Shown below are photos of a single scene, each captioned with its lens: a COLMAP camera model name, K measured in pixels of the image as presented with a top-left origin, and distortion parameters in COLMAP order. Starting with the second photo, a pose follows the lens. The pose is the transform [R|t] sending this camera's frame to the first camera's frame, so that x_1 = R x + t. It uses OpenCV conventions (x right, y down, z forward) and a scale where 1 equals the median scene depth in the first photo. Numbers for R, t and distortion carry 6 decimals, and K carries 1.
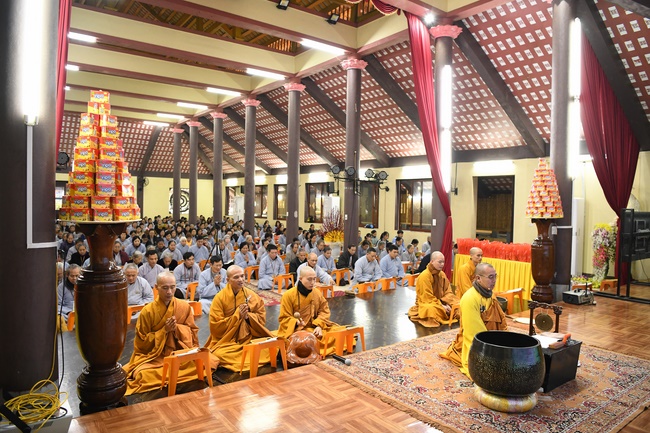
lens RADIAL K [[443.8, 0, 329.0], [0, 443.8, 213.9], [0, 0, 1]] dist [-0.059716, 0.005516]
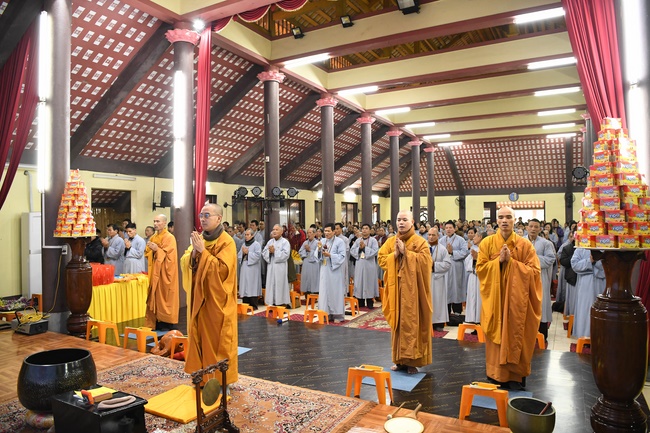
lens RADIAL K [[443.8, 0, 328.4], [0, 443.8, 210.7], [0, 0, 1]] dist [-0.059716, 0.005516]
pose [[0.411301, -0.032173, -0.910932, 0.466671], [-0.012663, 0.999079, -0.041004, -0.004848], [0.911412, 0.028400, 0.410515, 0.340316]]
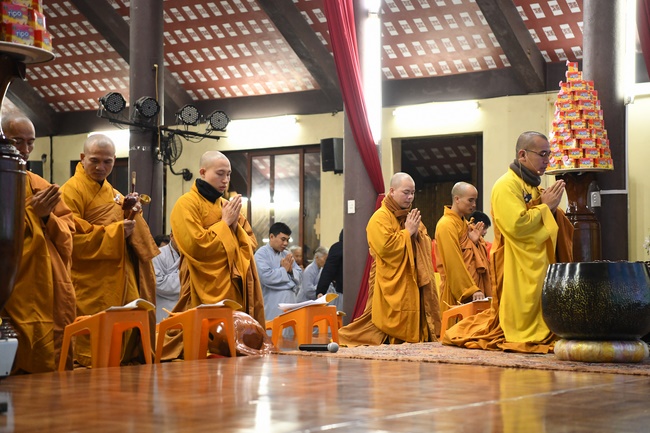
lens RADIAL K [[1234.4, 0, 324.0], [0, 1234.4, 218.2], [0, 0, 1]] dist [0.331611, 0.000000]
pose [[0.944555, 0.001849, 0.328347, -0.191654], [0.023393, 0.997064, -0.072911, 0.106360], [-0.327518, 0.076549, 0.941739, -0.210299]]
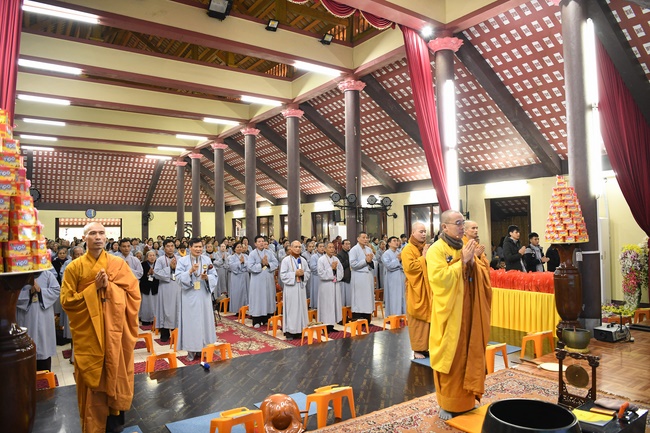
lens RADIAL K [[443.8, 0, 330.1], [0, 443.8, 213.3], [0, 0, 1]] dist [-0.059716, 0.005516]
pose [[0.998919, -0.035617, -0.029886, 0.029796], [0.033605, 0.997299, -0.065307, -0.005461], [0.032131, 0.064232, 0.997418, 0.069974]]
